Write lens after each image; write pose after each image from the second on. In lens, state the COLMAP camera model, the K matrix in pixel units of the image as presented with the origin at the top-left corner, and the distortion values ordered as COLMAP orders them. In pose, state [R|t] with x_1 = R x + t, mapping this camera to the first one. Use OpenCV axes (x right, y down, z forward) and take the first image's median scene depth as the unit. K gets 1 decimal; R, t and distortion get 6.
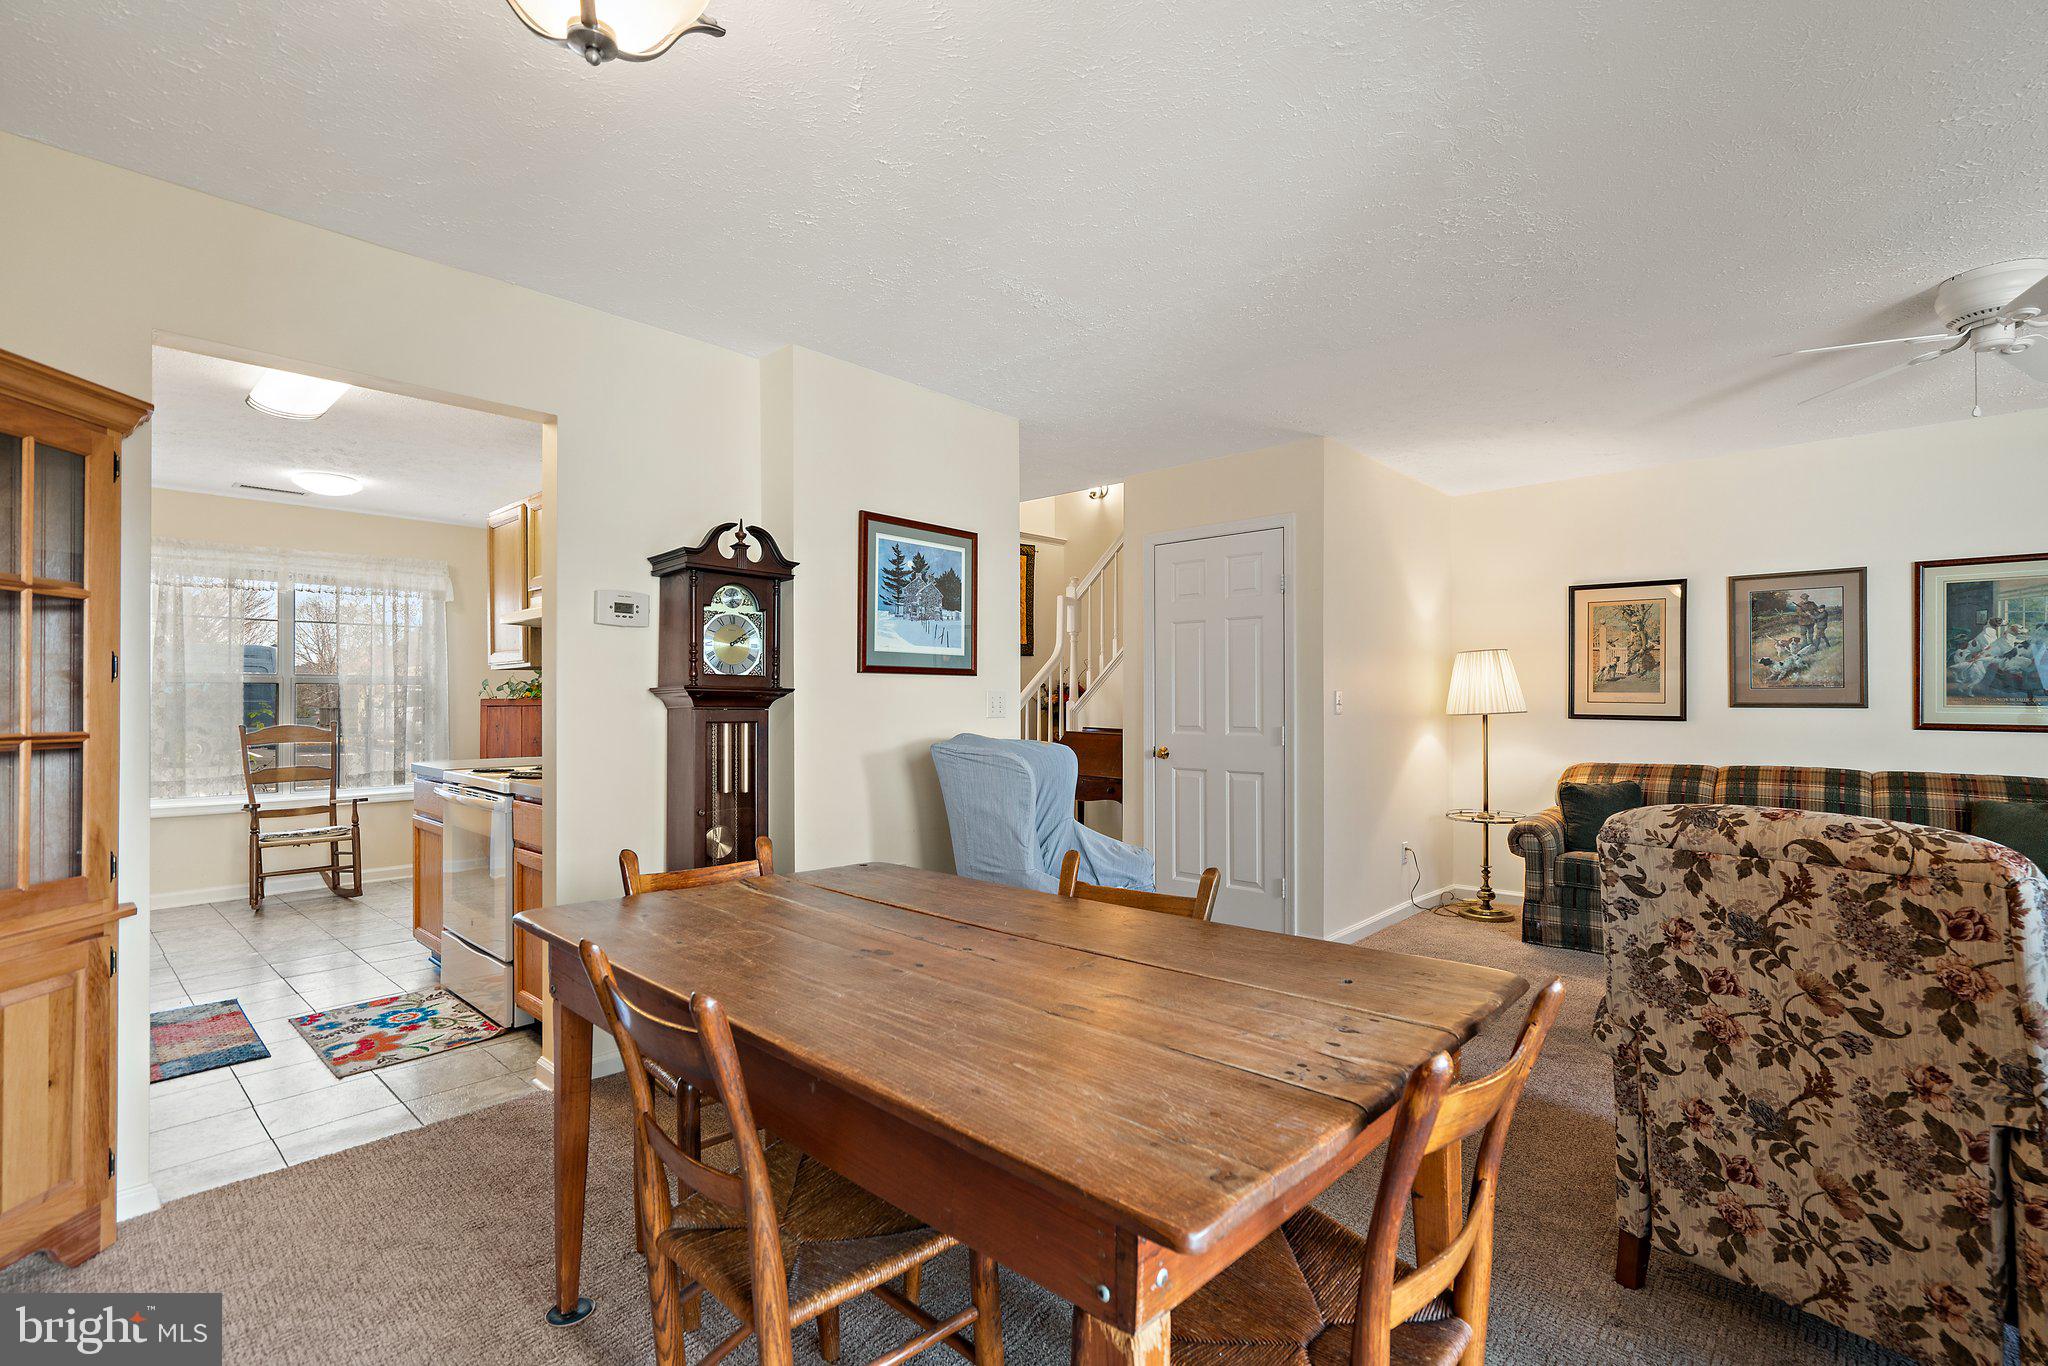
lens RADIAL K [[930.0, 0, 1038.6], [0, 930.0, 694.3], [0, 0, 1]] dist [-0.010175, 0.004538]
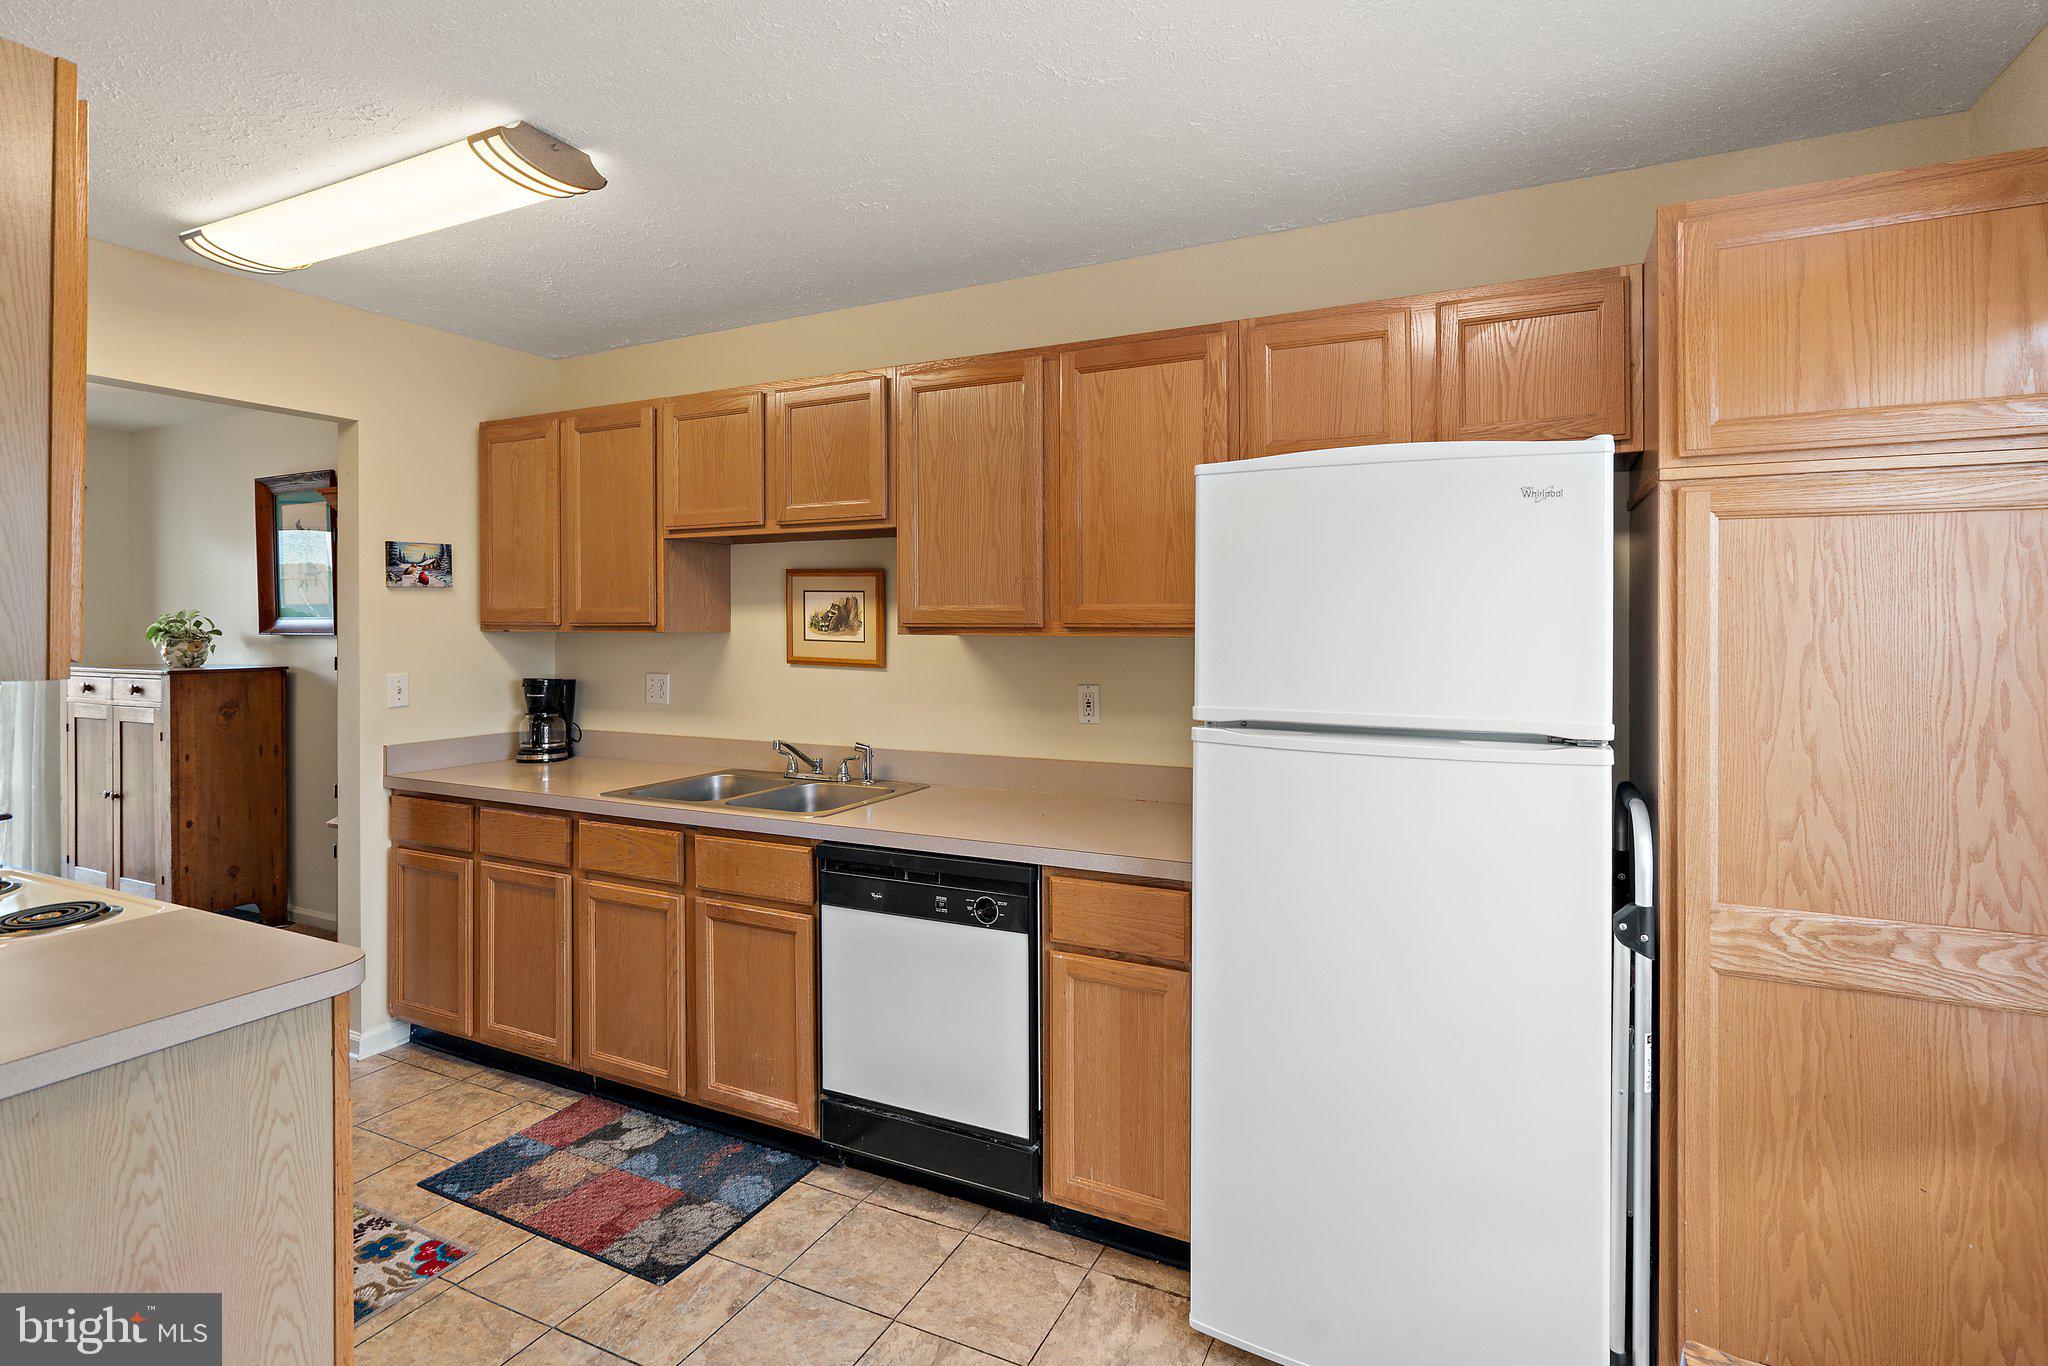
lens RADIAL K [[972.2, 0, 1066.5], [0, 972.2, 625.0], [0, 0, 1]] dist [-0.008062, 0.001533]
pose [[-0.955053, 0.004975, -0.296392, -0.807347], [0.005656, 0.999983, -0.001441, -0.040345], [0.296380, -0.003053, -0.955065, 1.392065]]
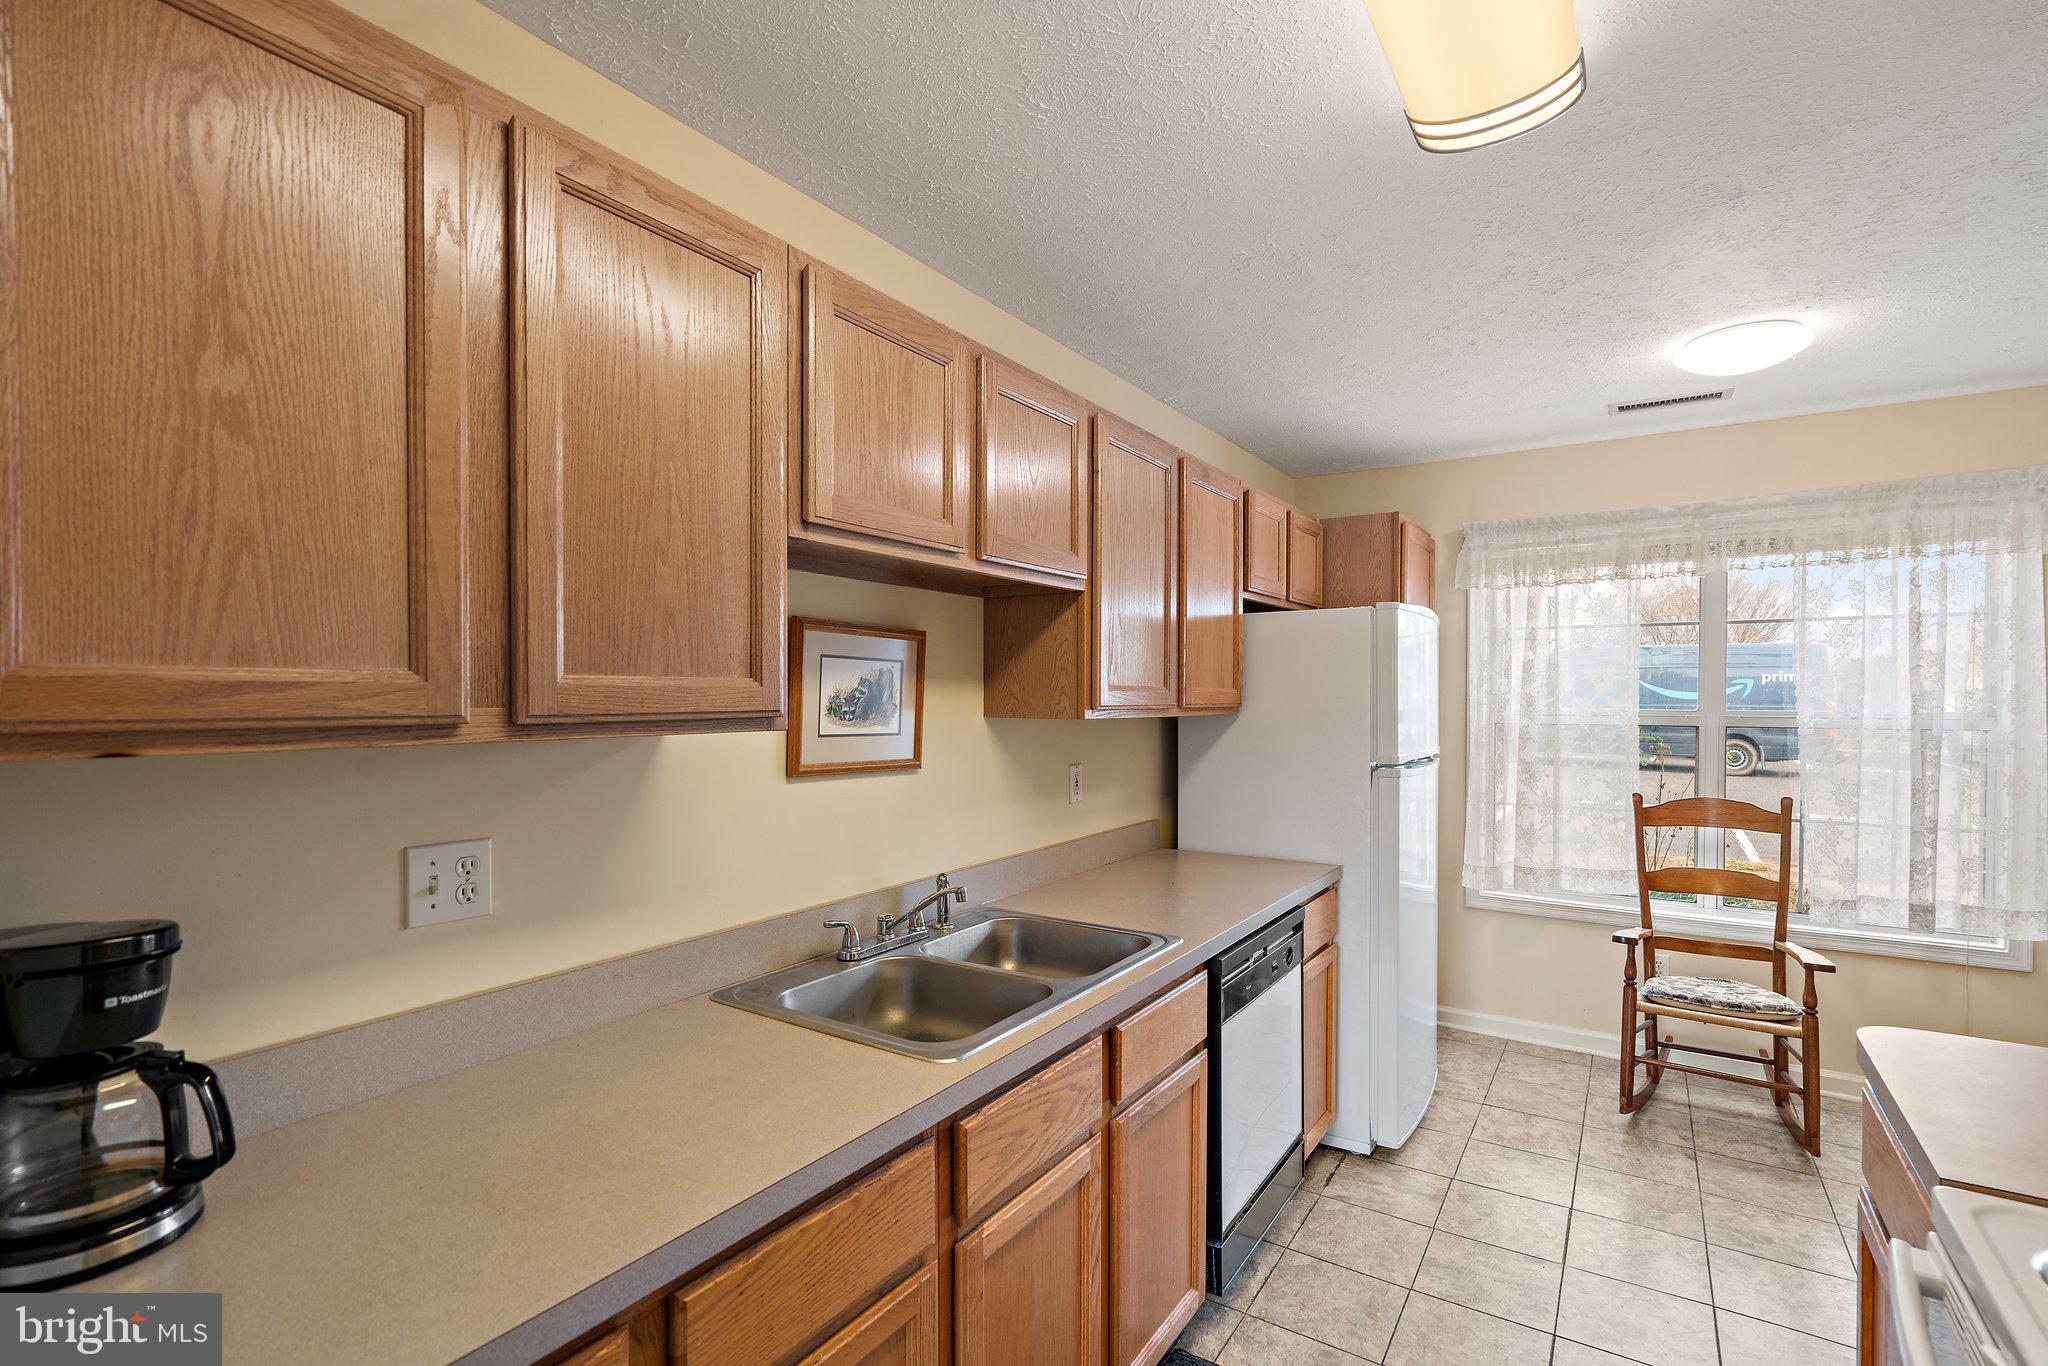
lens RADIAL K [[930.0, 0, 1026.7], [0, 930.0, 707.8], [0, 0, 1]] dist [-0.010175, 0.004538]
pose [[0.147747, 0.015270, -0.988907, -0.381596], [0.007051, 0.999839, 0.016492, -0.050854], [0.989000, -0.009409, 0.147615, 0.636899]]
